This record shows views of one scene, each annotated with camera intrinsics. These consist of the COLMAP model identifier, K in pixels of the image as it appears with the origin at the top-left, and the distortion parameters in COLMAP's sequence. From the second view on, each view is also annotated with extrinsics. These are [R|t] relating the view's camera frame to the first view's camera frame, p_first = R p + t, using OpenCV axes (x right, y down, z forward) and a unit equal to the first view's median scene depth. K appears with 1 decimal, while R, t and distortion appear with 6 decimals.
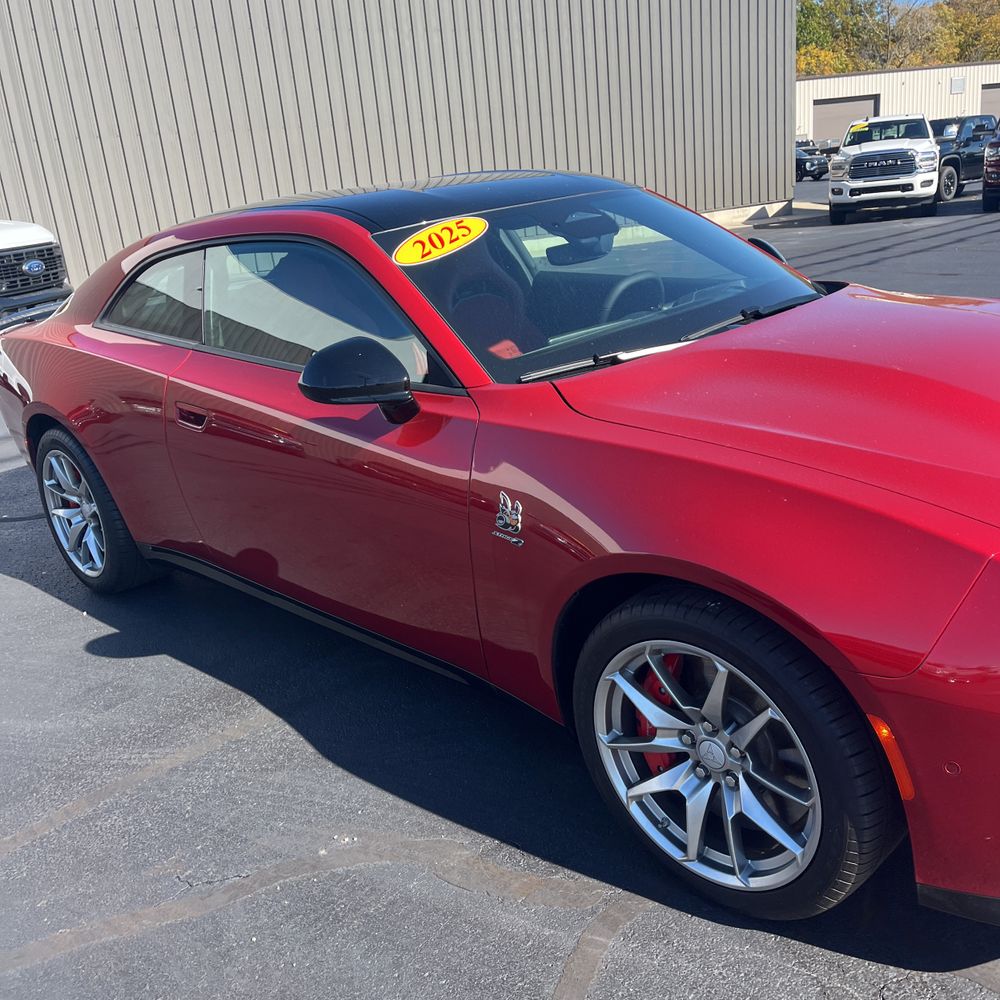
lens RADIAL K [[1006.0, 0, 507.6], [0, 1006.0, 508.2], [0, 0, 1]] dist [0.027238, 0.000000]
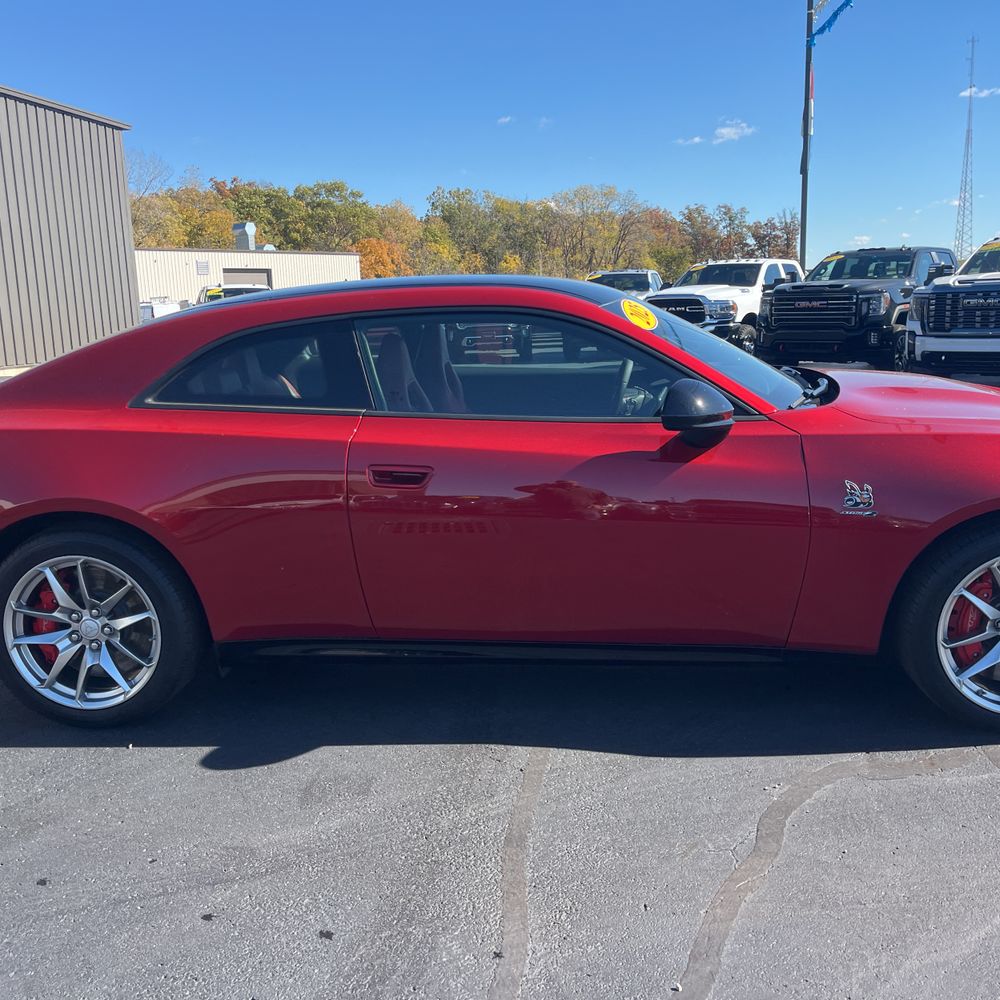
lens RADIAL K [[1006.0, 0, 487.6], [0, 1006.0, 491.4], [0, 0, 1]] dist [0.027238, 0.000000]
pose [[0.768435, -0.056192, 0.637457, -0.852295], [0.165447, 0.979714, -0.113079, 0.049406], [-0.618171, 0.192359, 0.762143, 0.178180]]
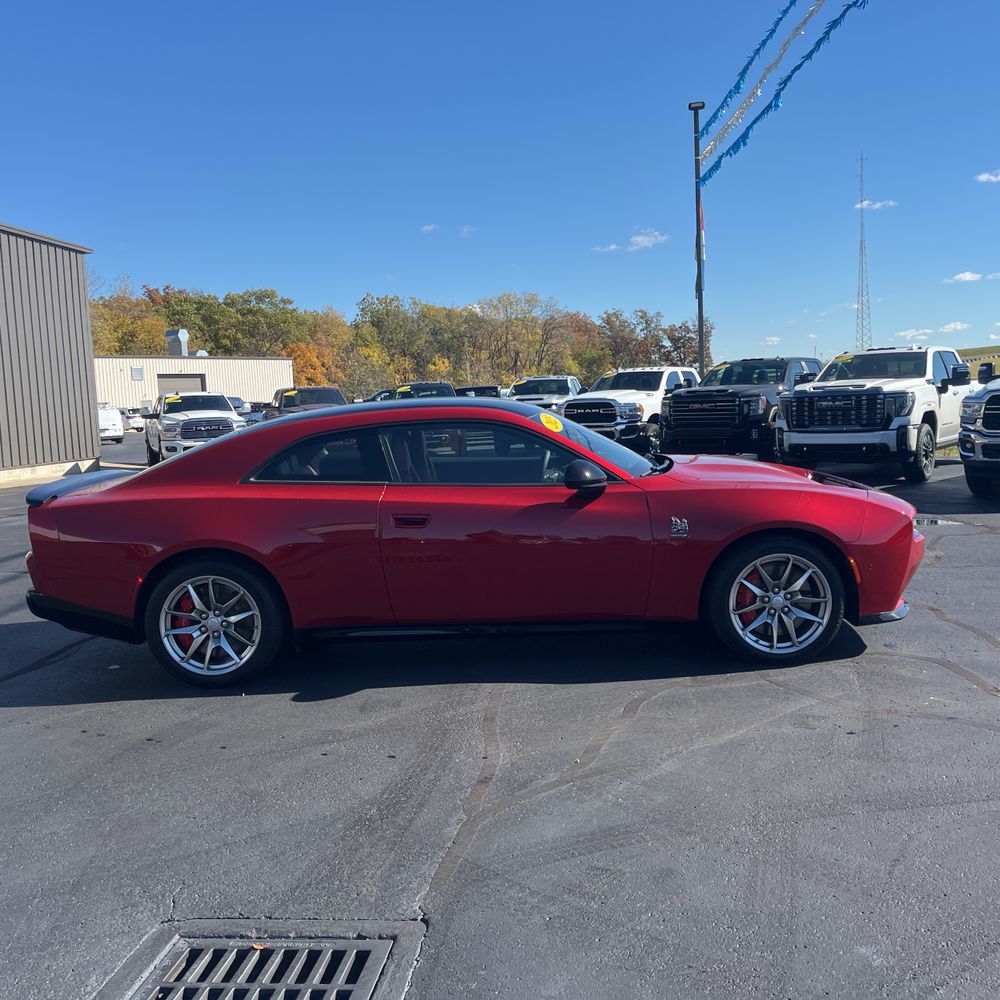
lens RADIAL K [[1006.0, 0, 493.3], [0, 1006.0, 491.2], [0, 0, 1]] dist [0.027238, 0.000000]
pose [[0.717608, -0.007385, 0.696408, -1.321271], [0.198177, 0.960771, -0.194022, 0.202655], [-0.667656, 0.277244, 0.690921, -0.243389]]
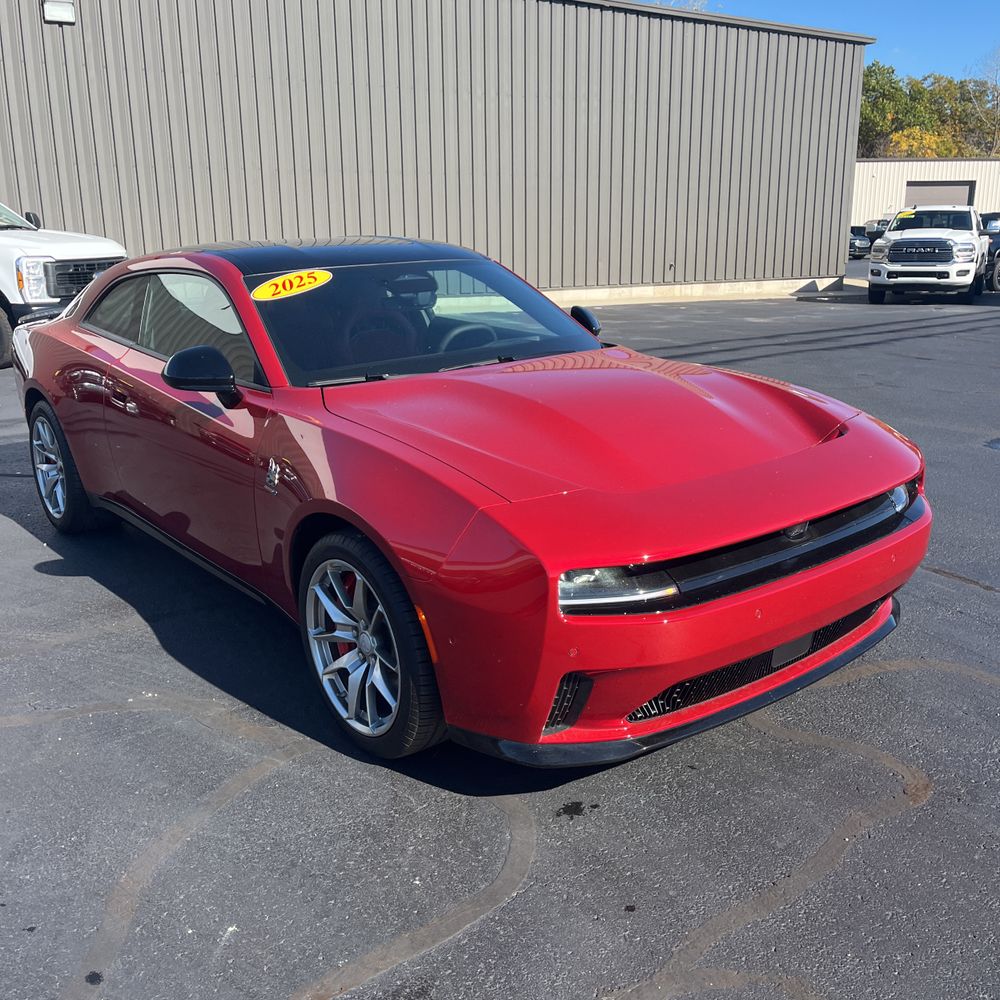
lens RADIAL K [[1006.0, 0, 498.8], [0, 1006.0, 488.9], [0, 0, 1]] dist [0.027238, 0.000000]
pose [[0.990729, 0.106347, -0.084538, 0.305636], [-0.111268, 0.992223, -0.055793, 0.049453], [0.077947, 0.064682, 0.994857, -0.286810]]
